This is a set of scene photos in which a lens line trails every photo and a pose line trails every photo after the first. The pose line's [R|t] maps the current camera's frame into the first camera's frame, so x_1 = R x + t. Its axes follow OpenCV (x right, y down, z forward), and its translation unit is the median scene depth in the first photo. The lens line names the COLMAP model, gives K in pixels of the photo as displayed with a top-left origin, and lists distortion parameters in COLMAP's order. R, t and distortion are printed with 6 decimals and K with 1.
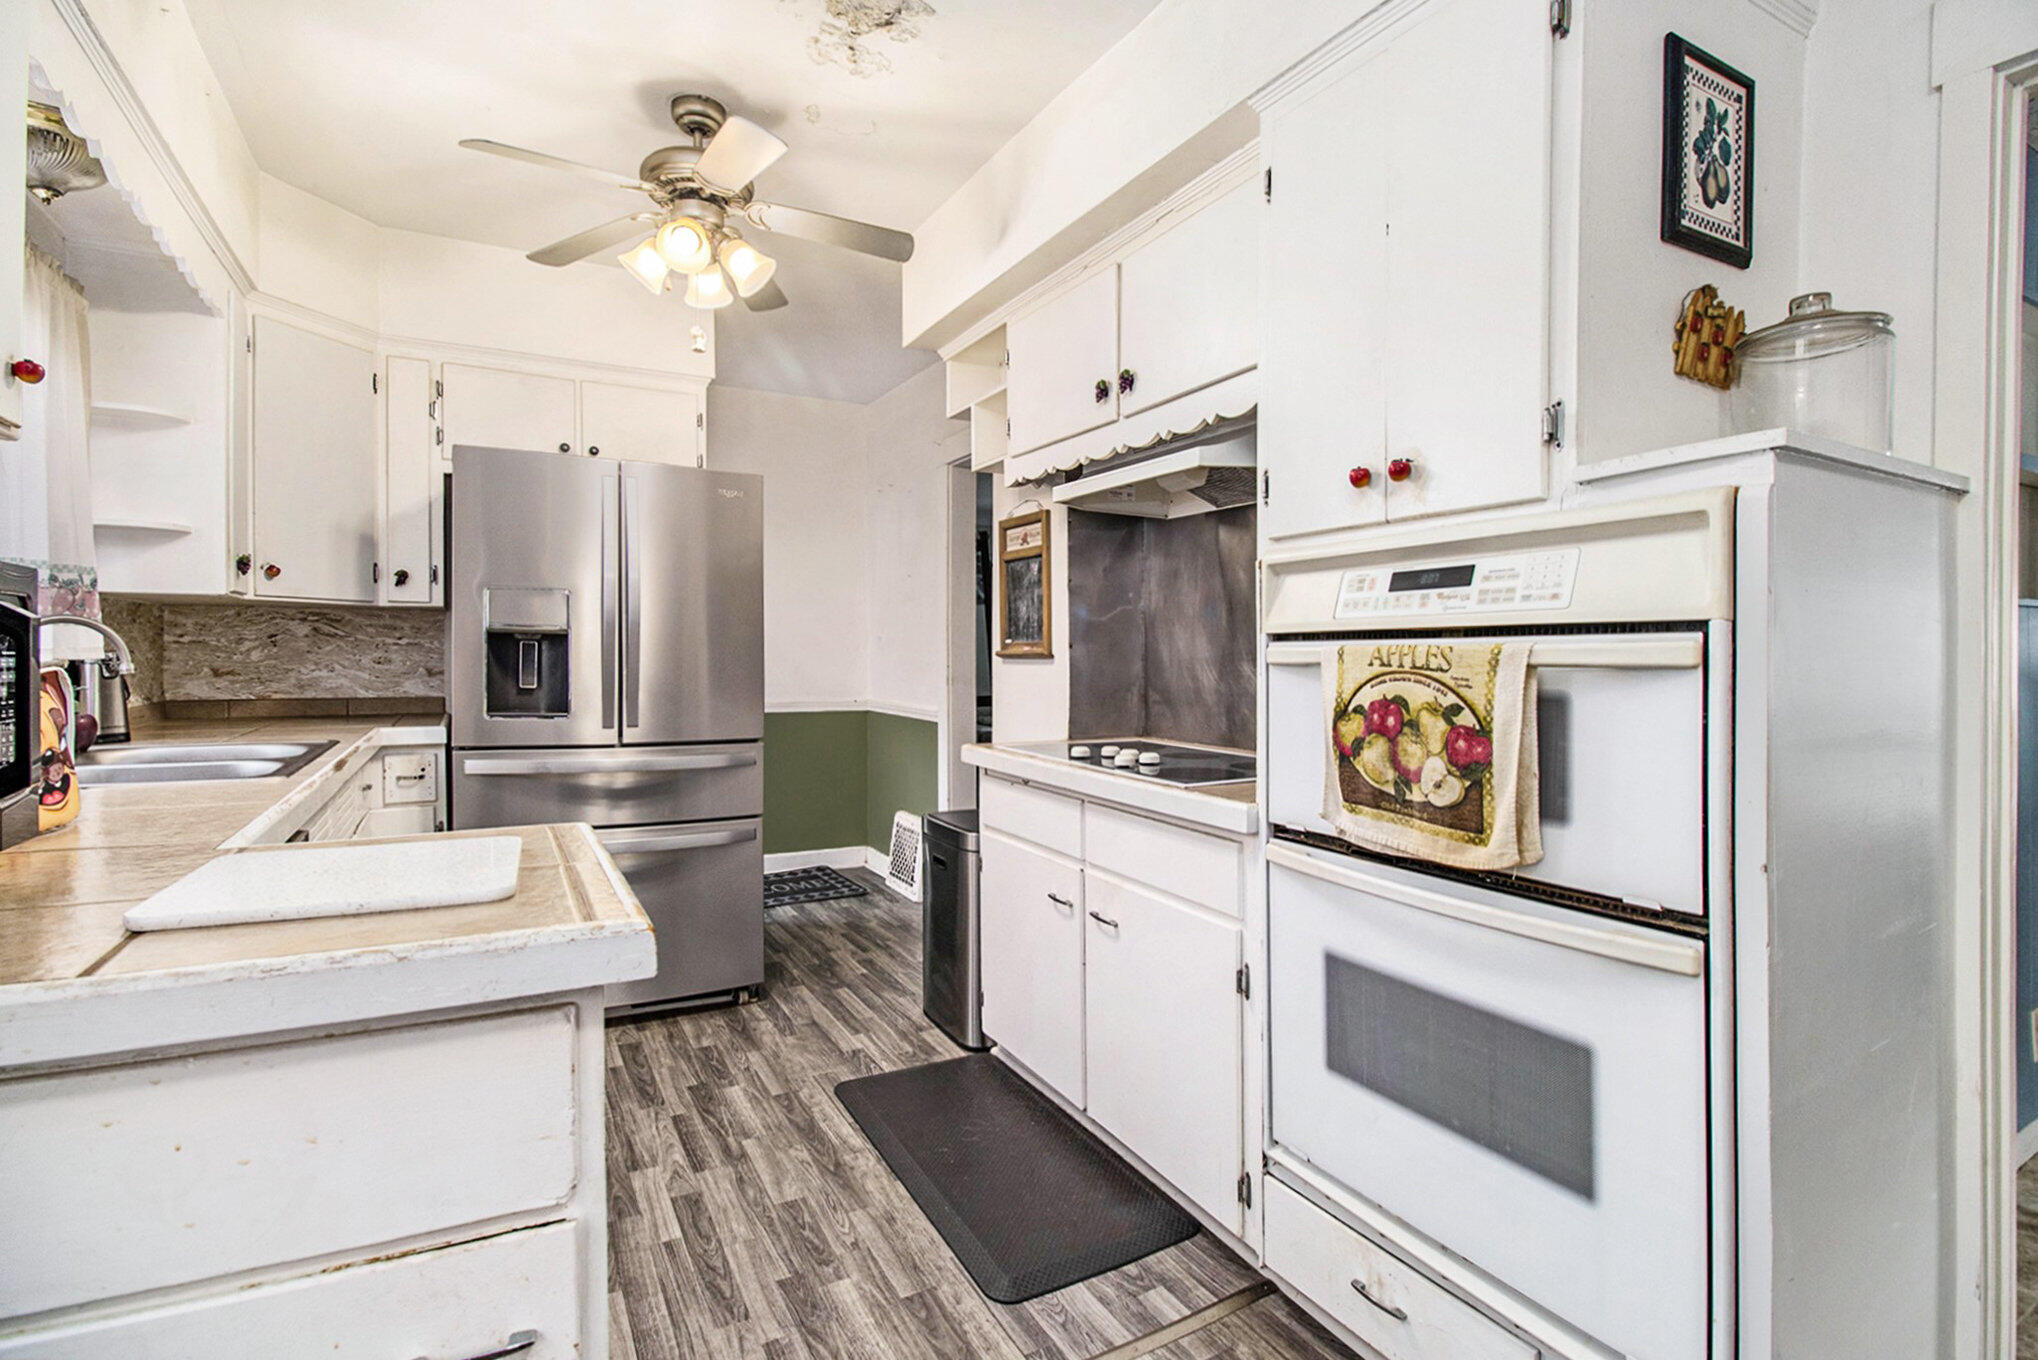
lens RADIAL K [[976.2, 0, 1023.5], [0, 976.2, 650.2], [0, 0, 1]] dist [0.002914, -0.014336]
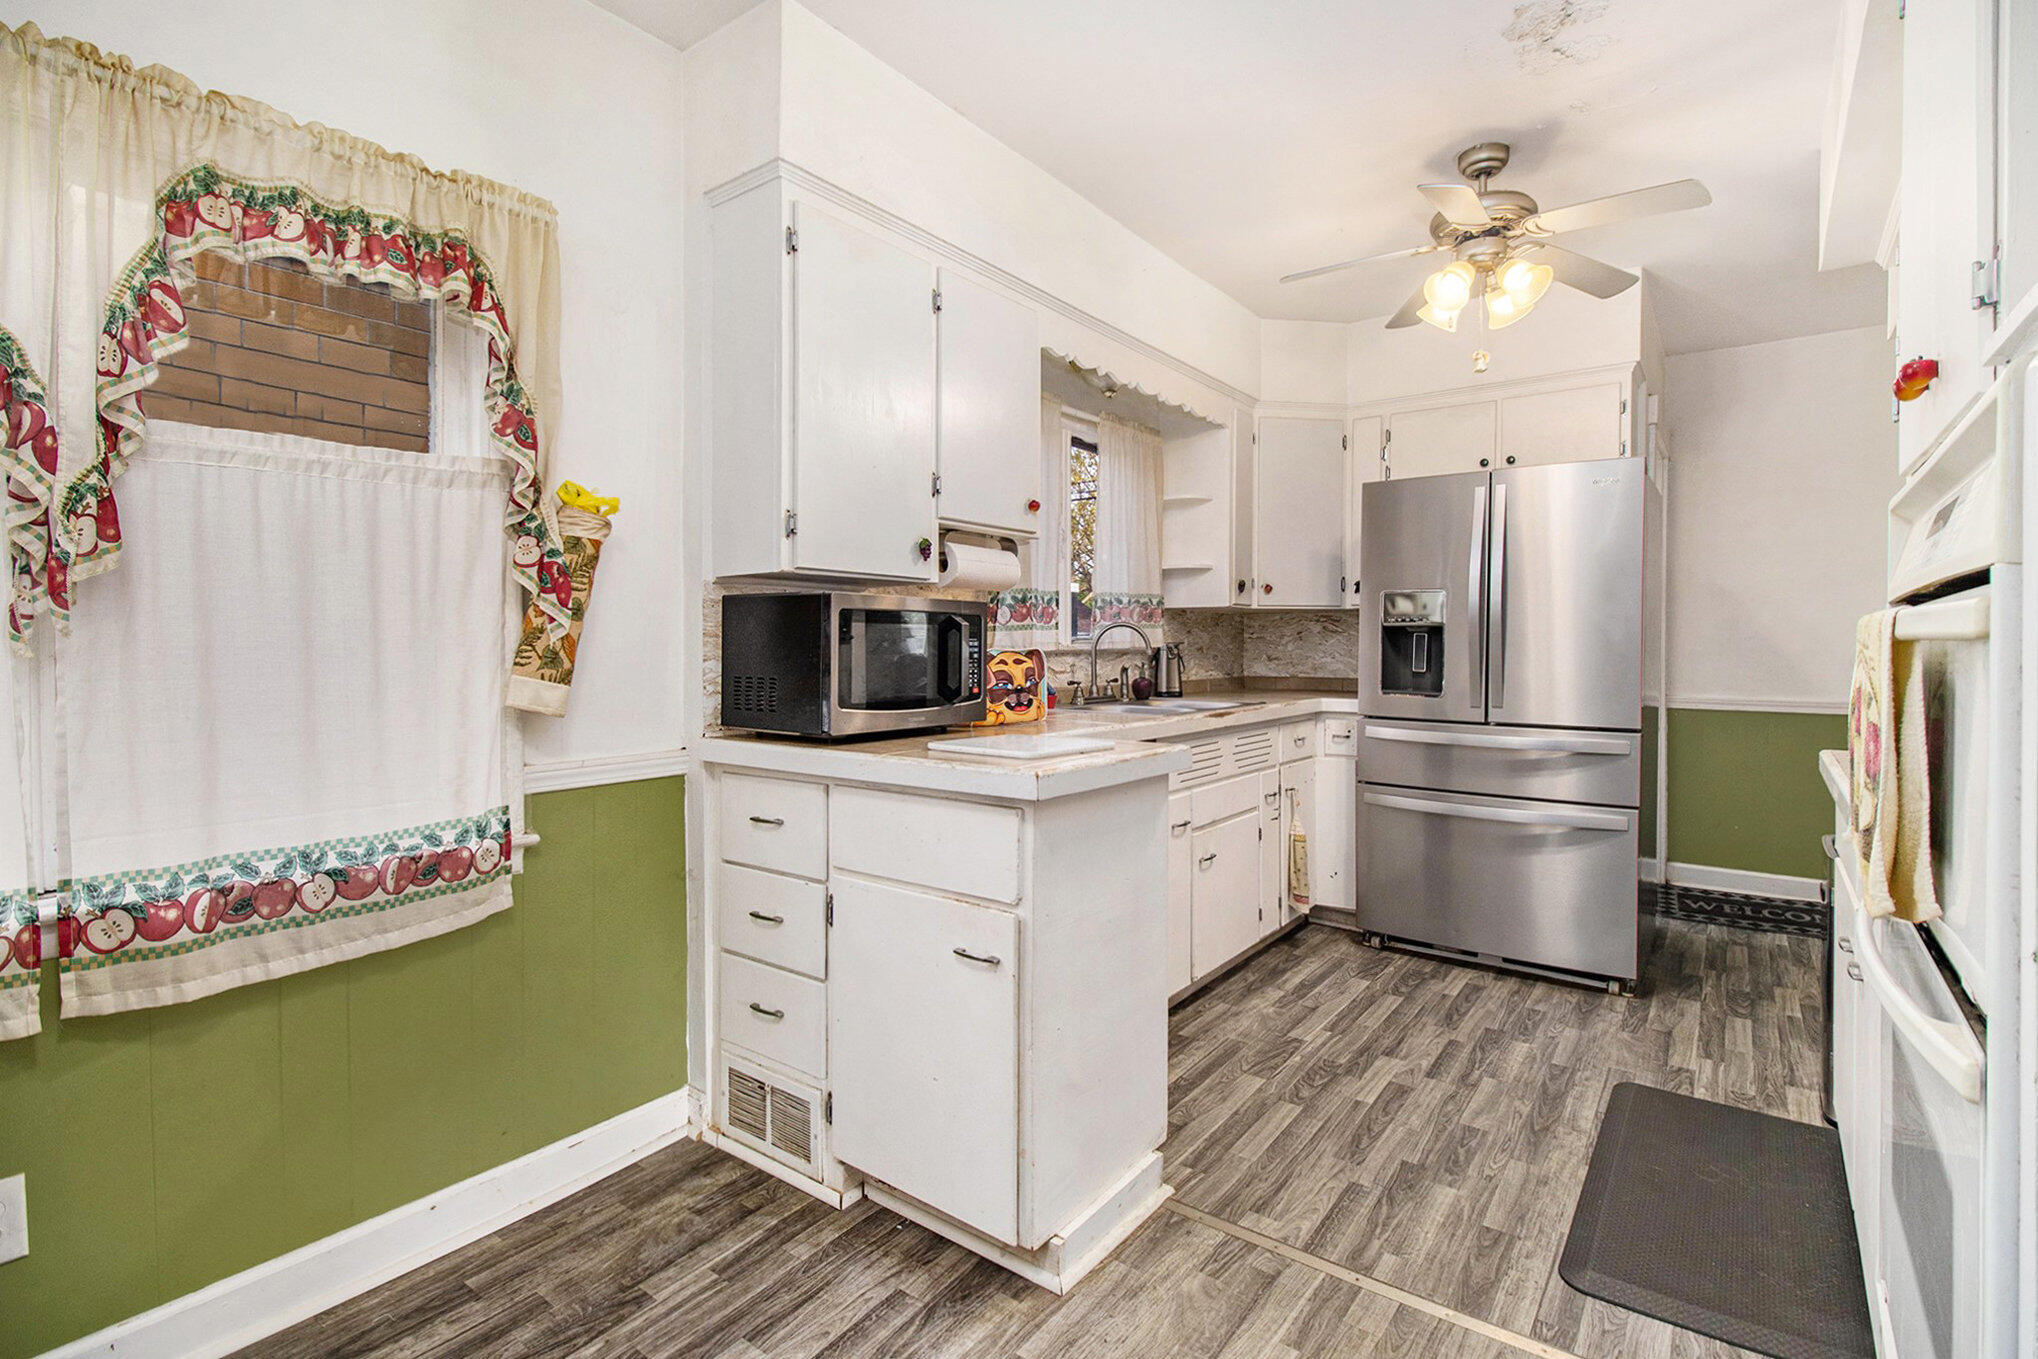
lens RADIAL K [[976.2, 0, 1023.5], [0, 976.2, 649.7], [0, 0, 1]] dist [0.002914, -0.014336]
pose [[0.406896, -0.003385, -0.913468, 0.433760], [0.004577, 0.999988, -0.001667, 0.012156], [0.913463, -0.003503, 0.406907, 0.056859]]
